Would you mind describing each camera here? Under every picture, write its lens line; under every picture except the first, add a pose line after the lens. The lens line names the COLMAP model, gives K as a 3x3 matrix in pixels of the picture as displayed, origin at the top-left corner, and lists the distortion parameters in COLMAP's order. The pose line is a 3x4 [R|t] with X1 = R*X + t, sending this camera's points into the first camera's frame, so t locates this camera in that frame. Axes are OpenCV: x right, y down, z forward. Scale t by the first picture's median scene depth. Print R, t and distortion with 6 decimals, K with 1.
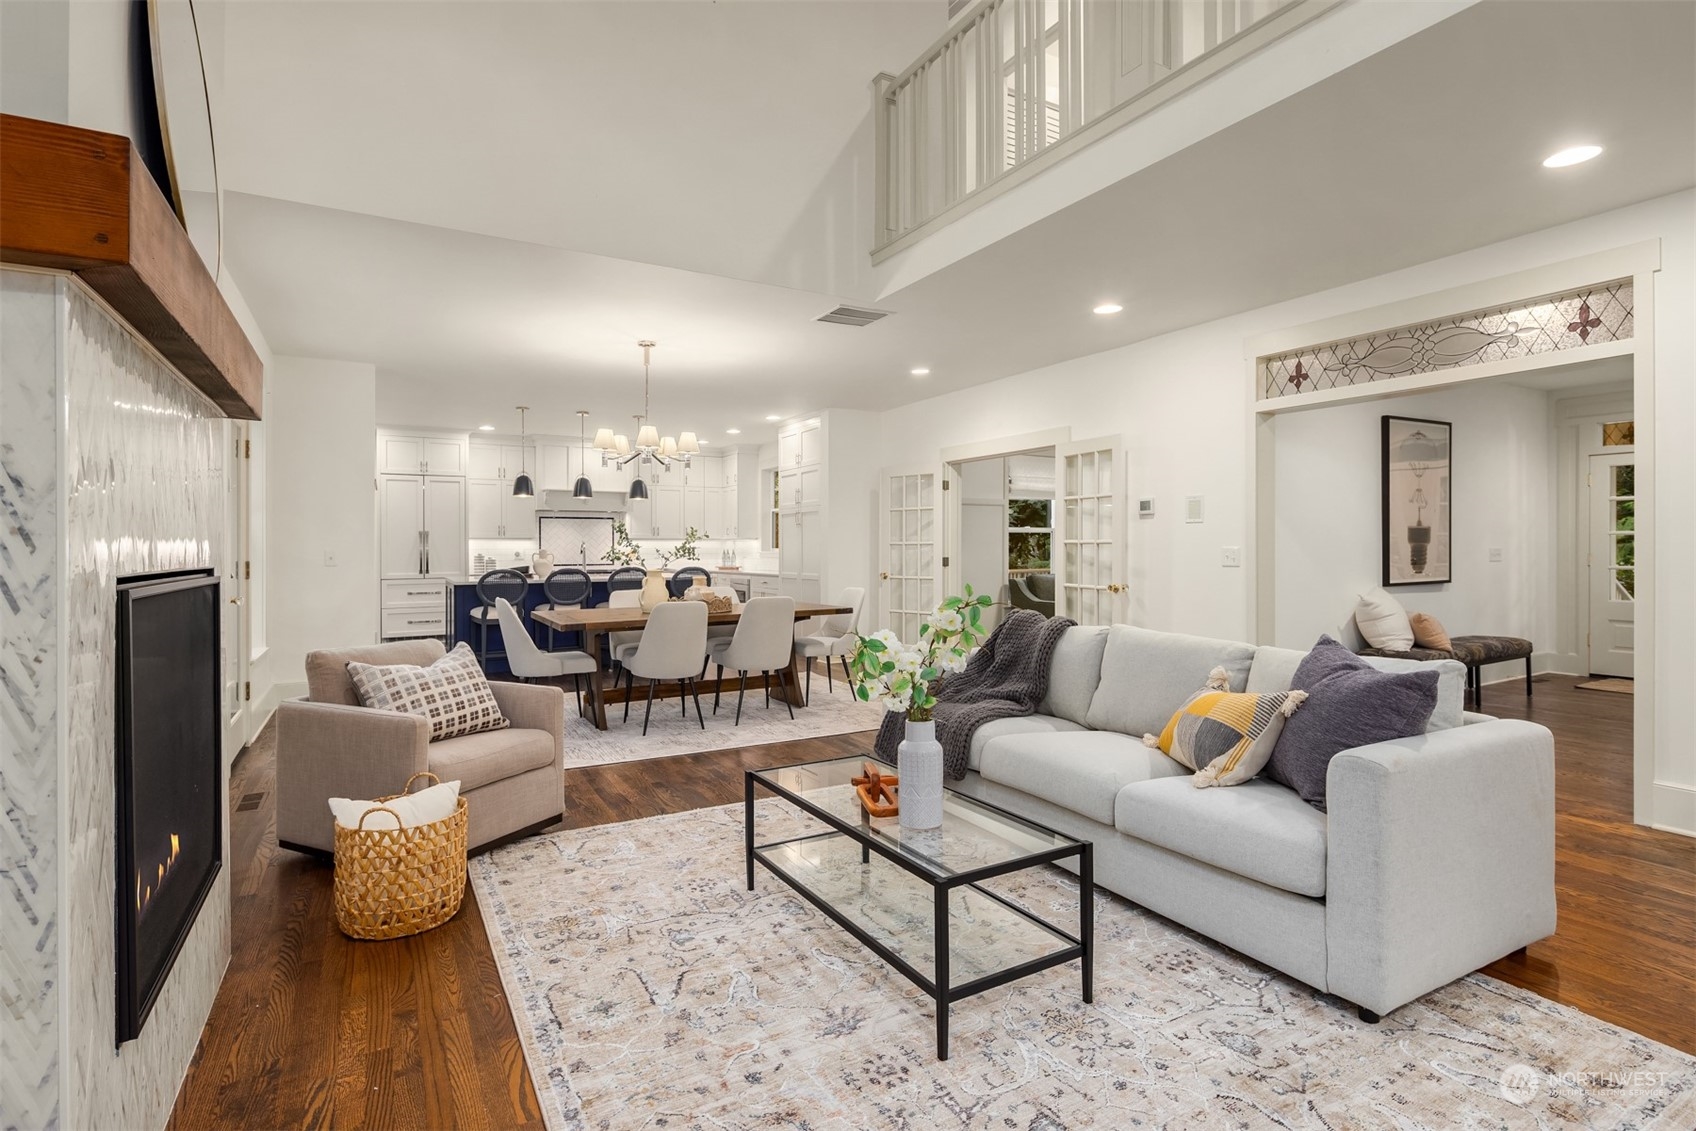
lens RADIAL K [[828.9, 0, 855.1], [0, 828.9, 557.8], [0, 0, 1]] dist [-0.001035, -0.000534]
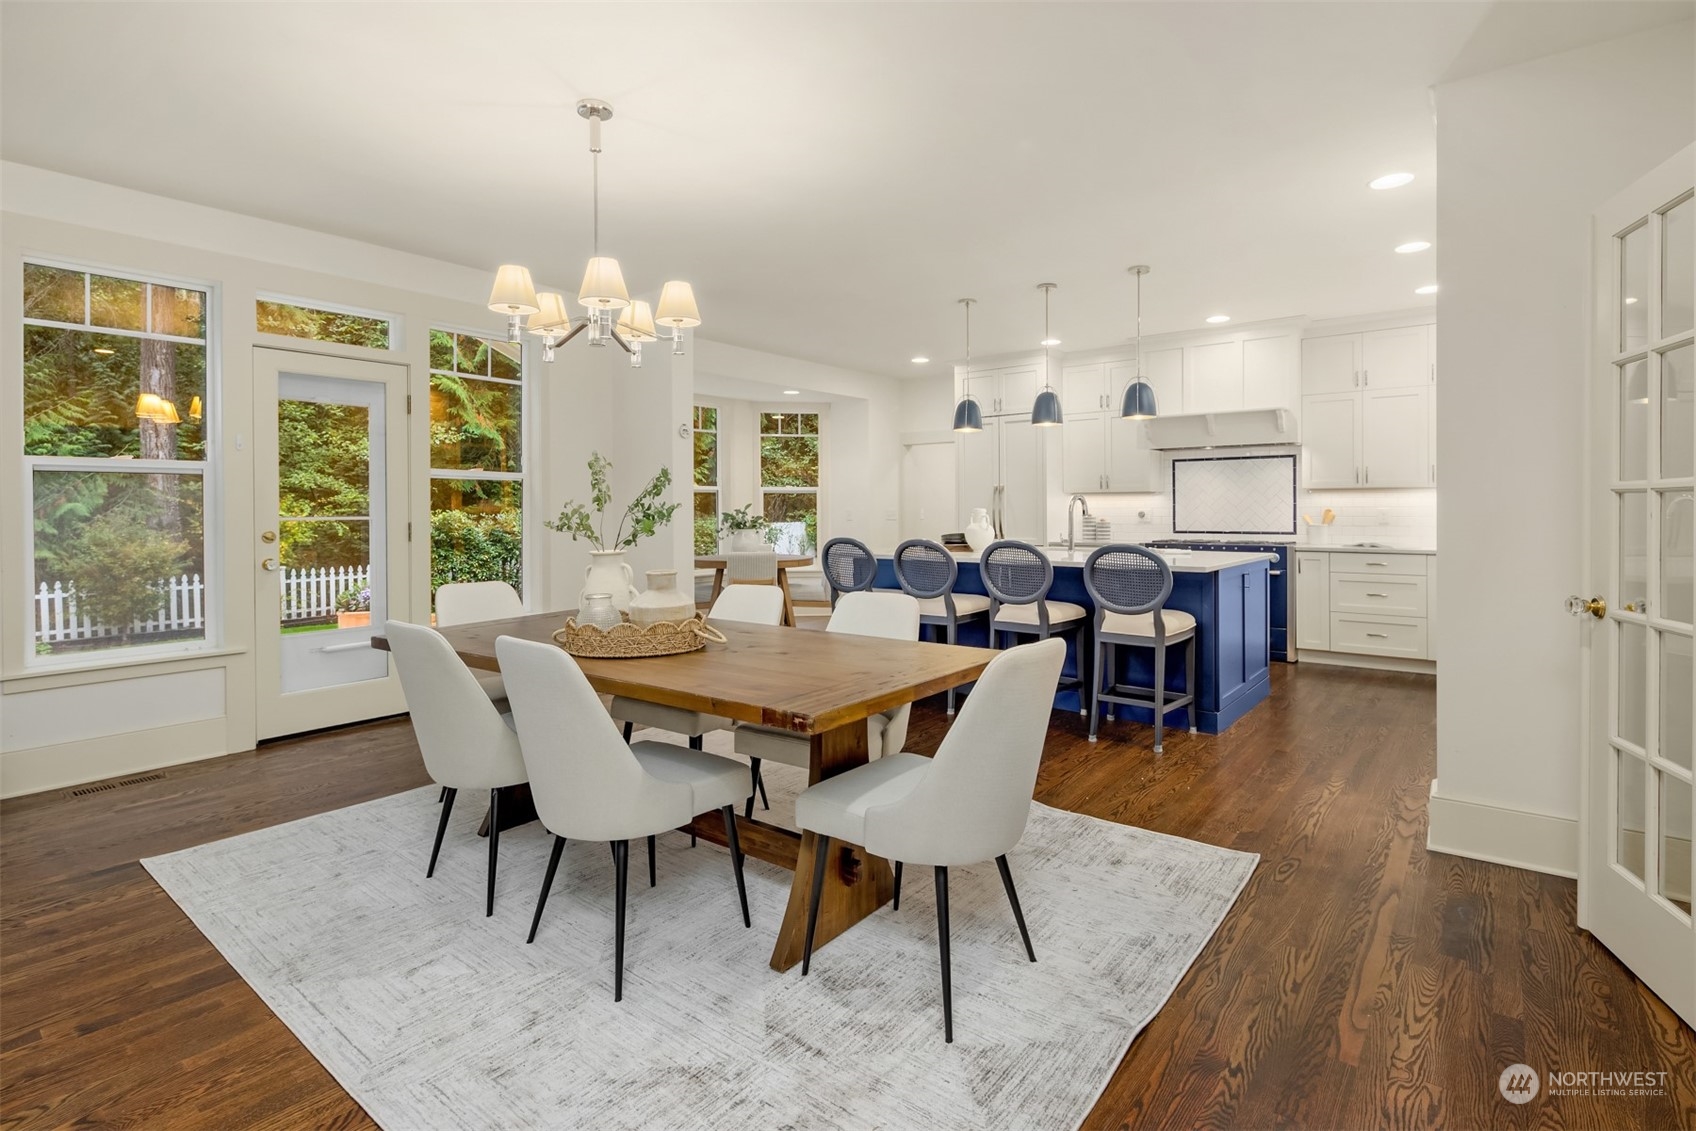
lens RADIAL K [[828.9, 0, 851.0], [0, 828.9, 515.4], [0, 0, 1]] dist [-0.001035, -0.000534]
pose [[0.368001, 0.004660, -0.929814, 0.205629], [-0.005801, 0.999979, 0.002716, -0.006227], [0.929807, 0.004395, 0.368021, 0.696816]]
